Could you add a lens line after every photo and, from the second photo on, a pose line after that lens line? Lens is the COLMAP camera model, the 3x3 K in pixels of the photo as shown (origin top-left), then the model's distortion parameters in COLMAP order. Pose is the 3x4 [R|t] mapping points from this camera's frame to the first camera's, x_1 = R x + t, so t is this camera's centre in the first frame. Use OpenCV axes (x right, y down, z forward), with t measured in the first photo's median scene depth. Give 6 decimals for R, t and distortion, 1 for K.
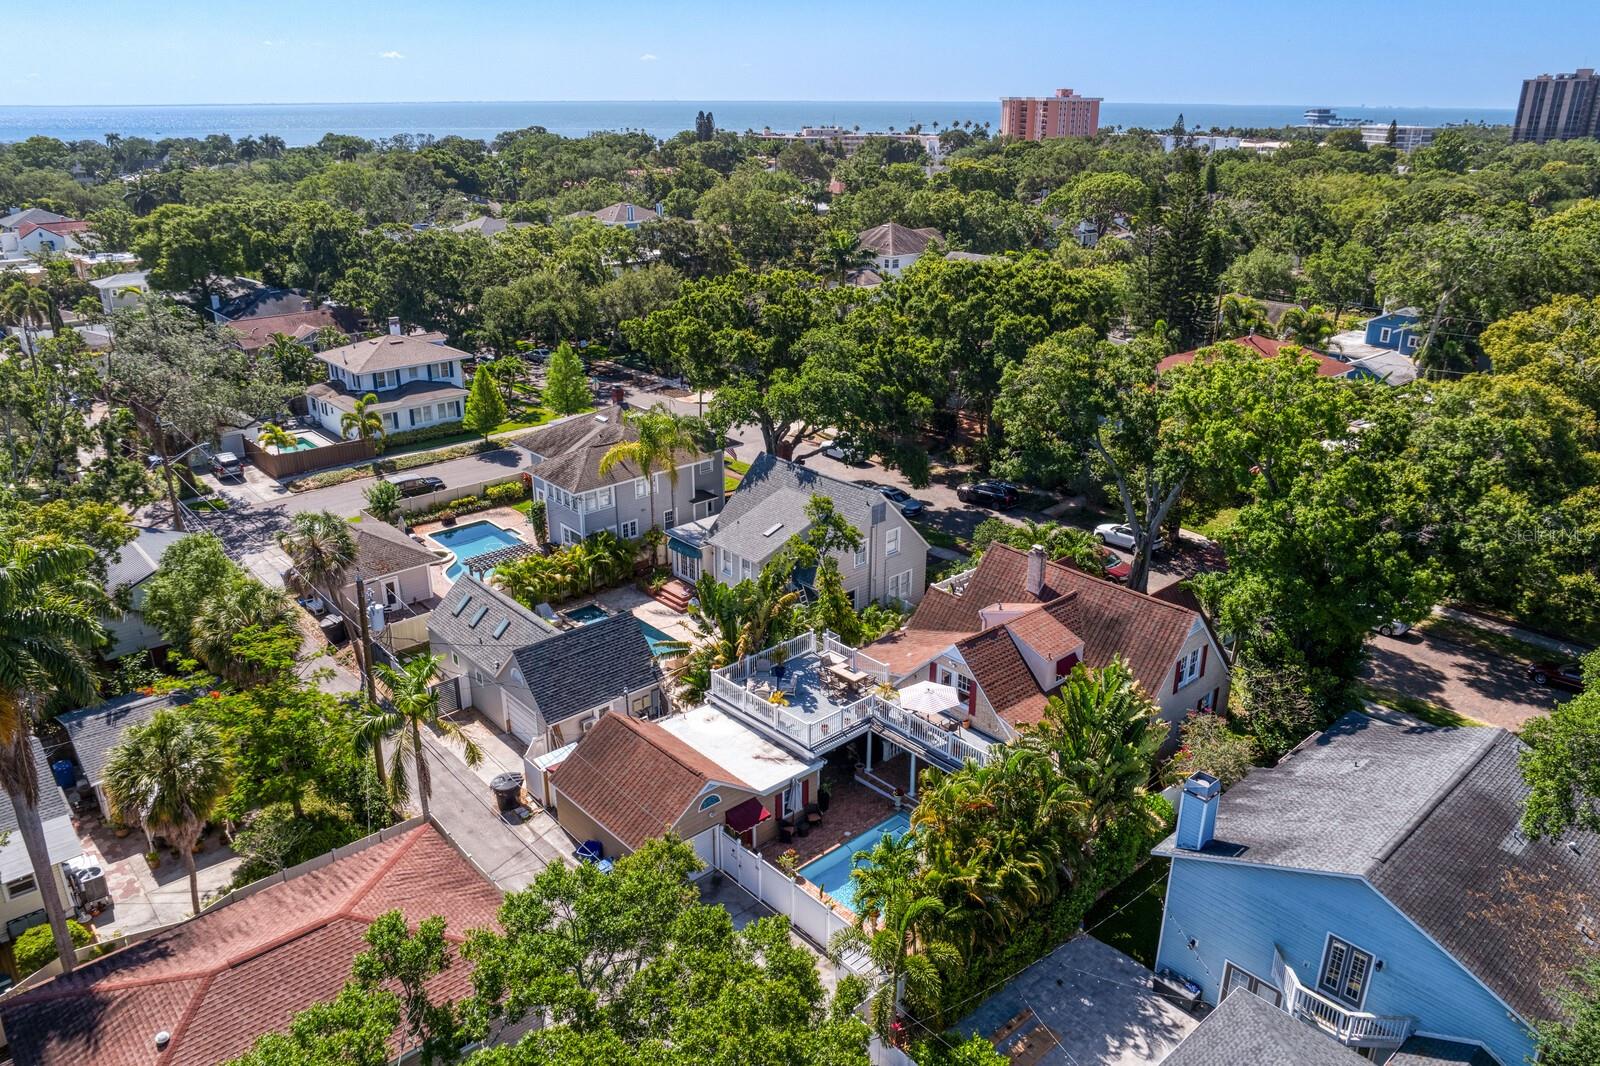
lens RADIAL K [[1122.6, 0, 800.0], [0, 1122.6, 533.0], [0, 0, 1]] dist [-0.046872, 0.020852]
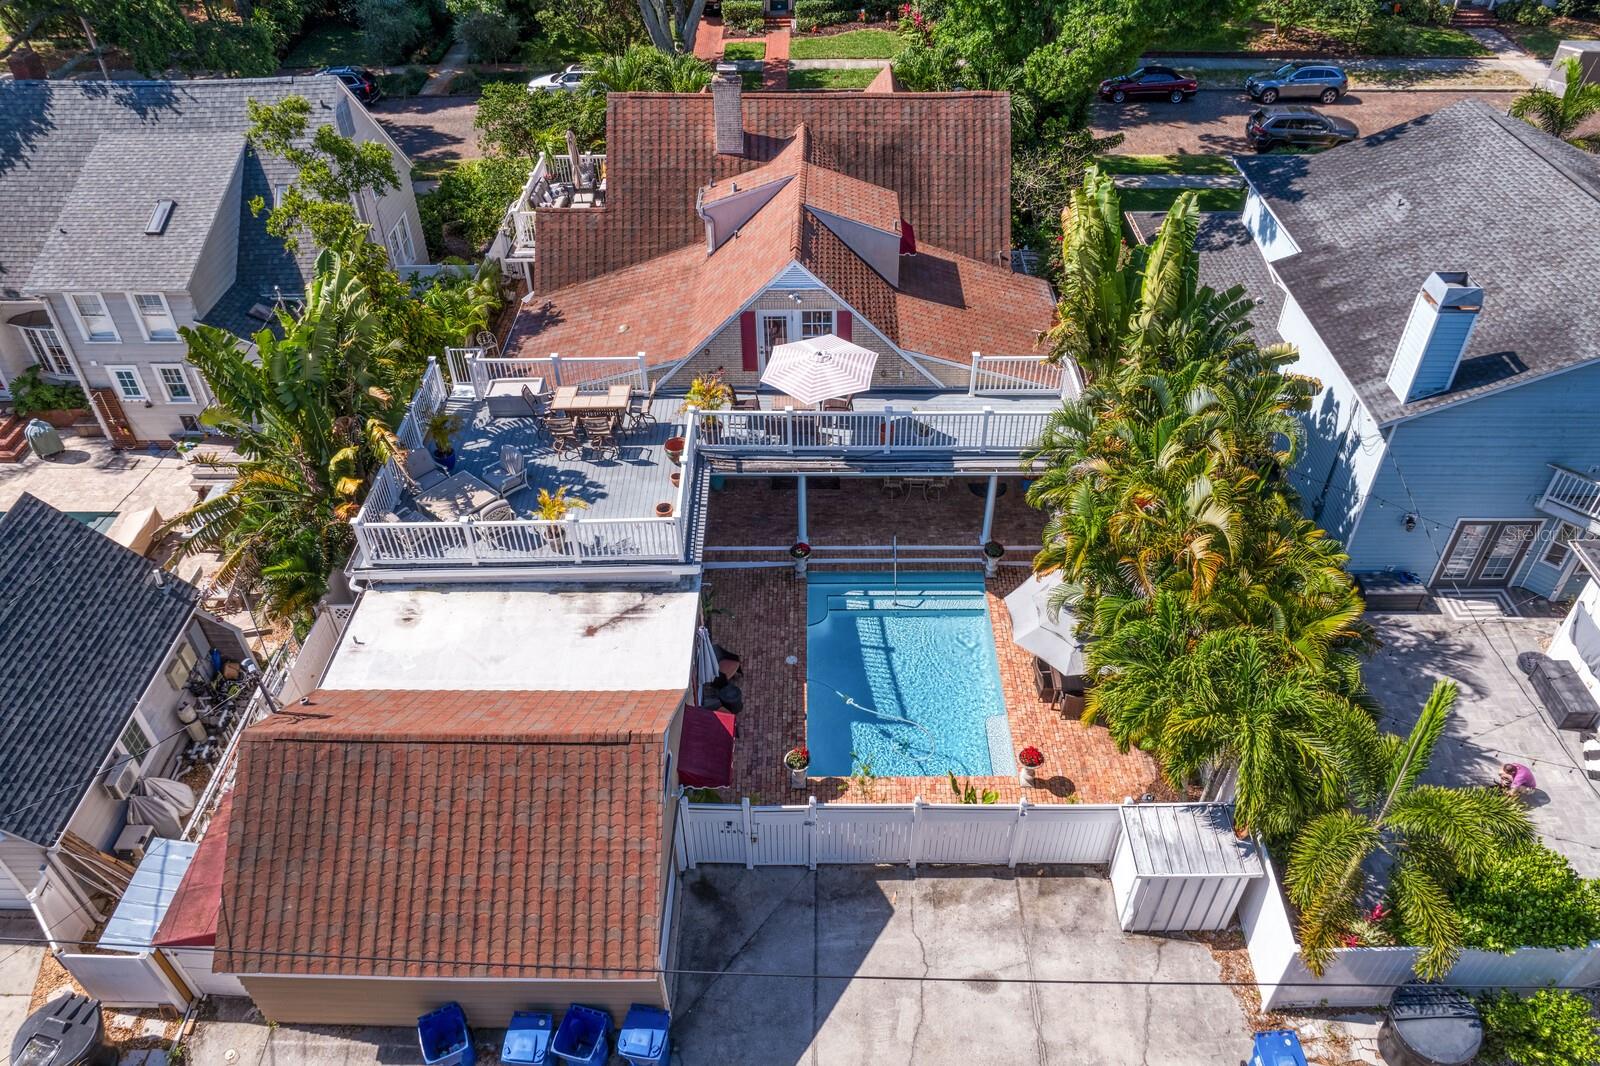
lens RADIAL K [[1126.2, 0, 800.0], [0, 1126.2, 533.0], [0, 0, 1]] dist [-0.044091, 0.007758]
pose [[0.677601, -0.480361, 0.556876, -0.152501], [0.273508, 0.867498, 0.415501, -0.007016], [-0.682679, -0.129234, 0.719200, 0.409247]]
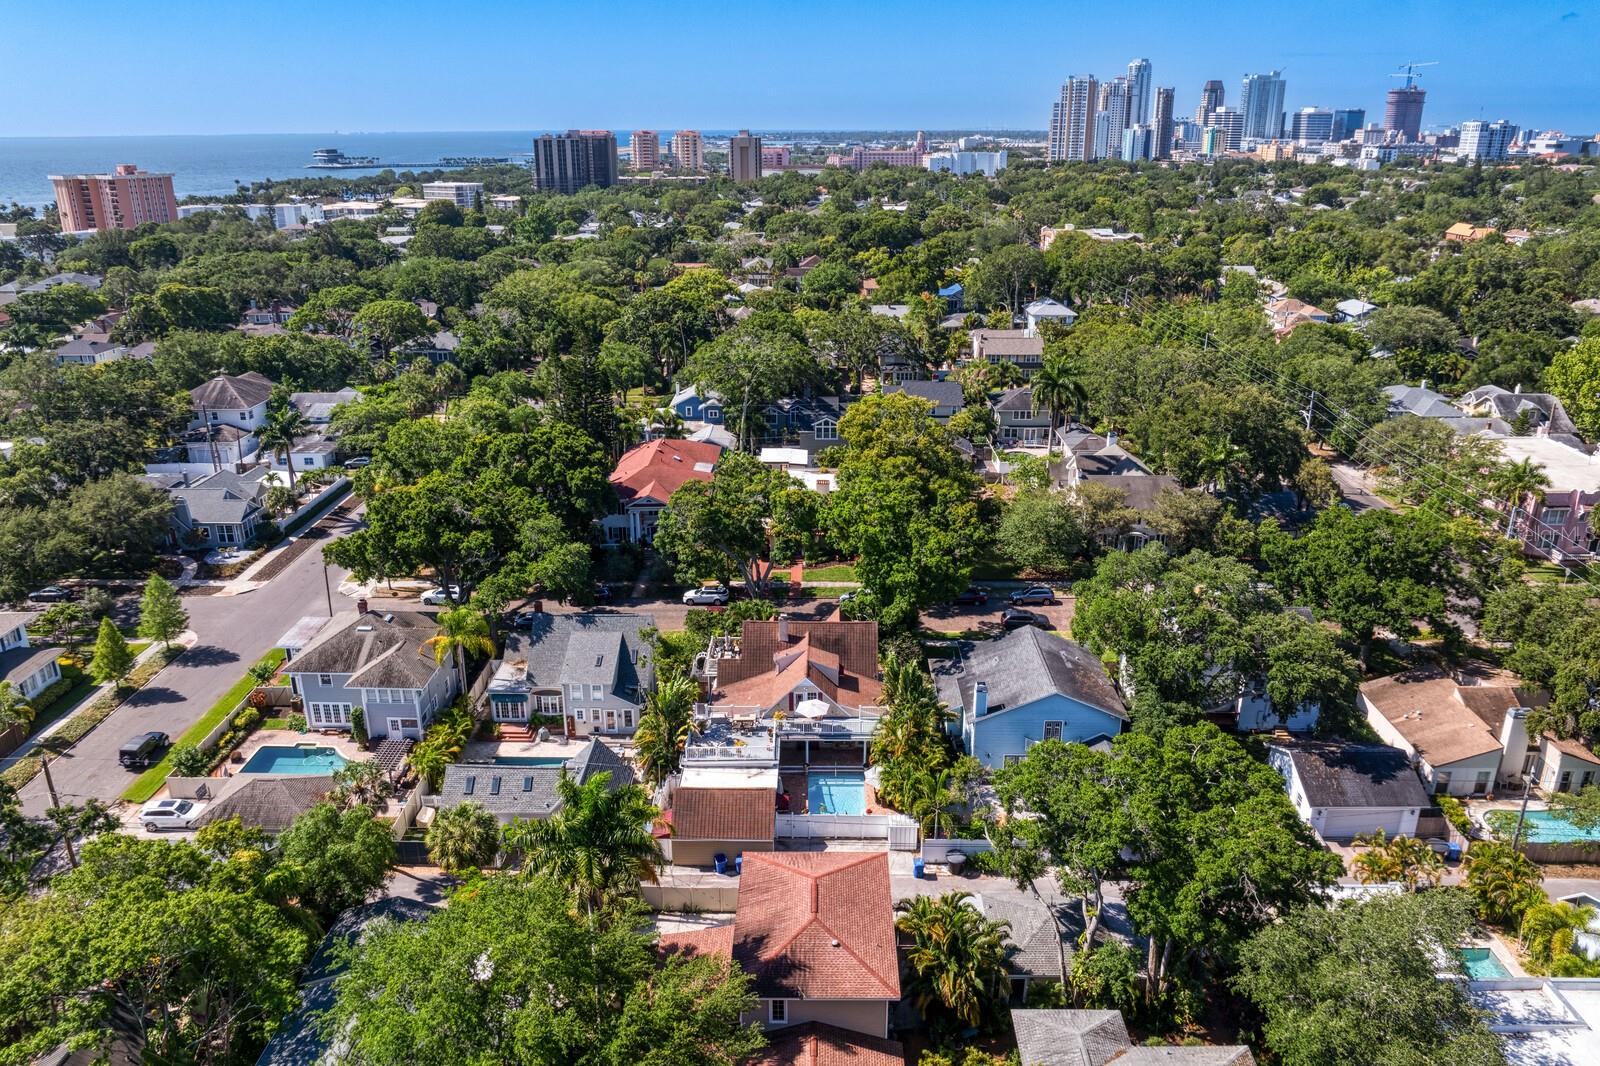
lens RADIAL K [[1122.6, 0, 800.0], [0, 1122.6, 533.0], [0, 0, 1]] dist [-0.046872, 0.020852]
pose [[0.682670, -0.252702, 0.685640, -0.738696], [0.268051, 0.959492, 0.086744, -0.200948], [-0.679787, 0.124569, 0.722753, -0.246671]]
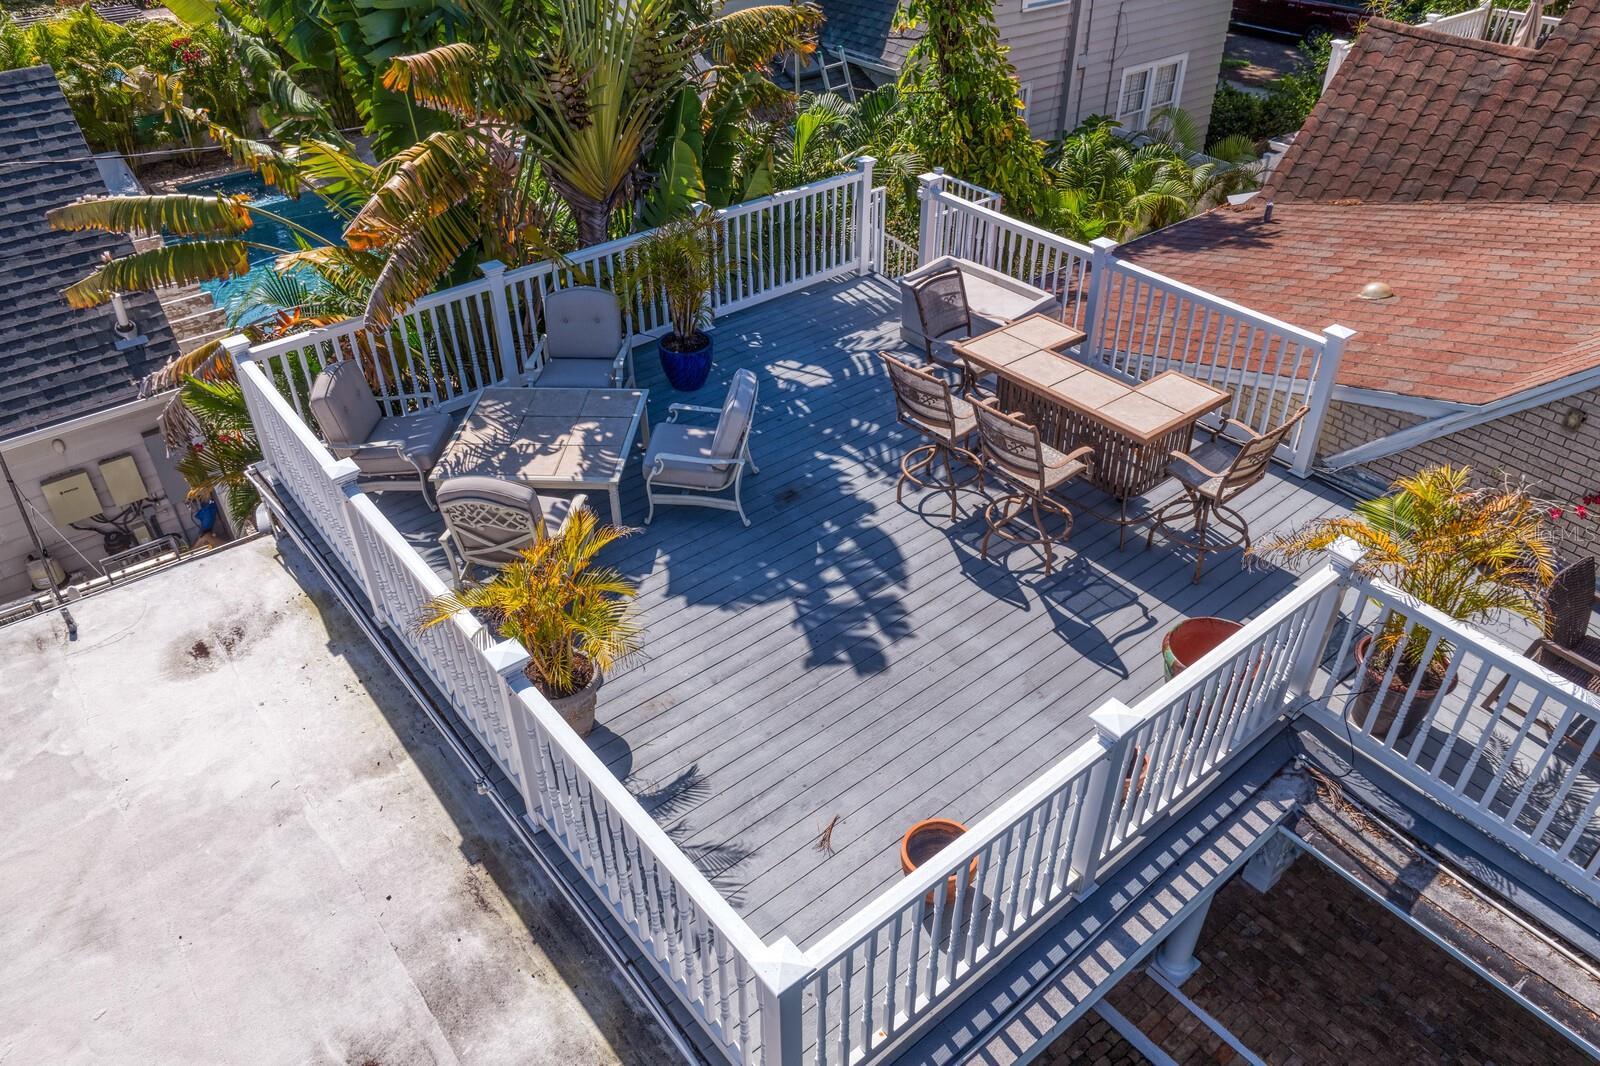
lens RADIAL K [[1126.2, 0, 800.0], [0, 1126.2, 533.0], [0, 0, 1]] dist [-0.044091, 0.007758]
pose [[0.998290, 0.020462, -0.054750, 0.008861], [-0.005007, 0.963213, 0.268692, 0.075735], [0.058234, -0.267959, 0.961669, 0.616421]]
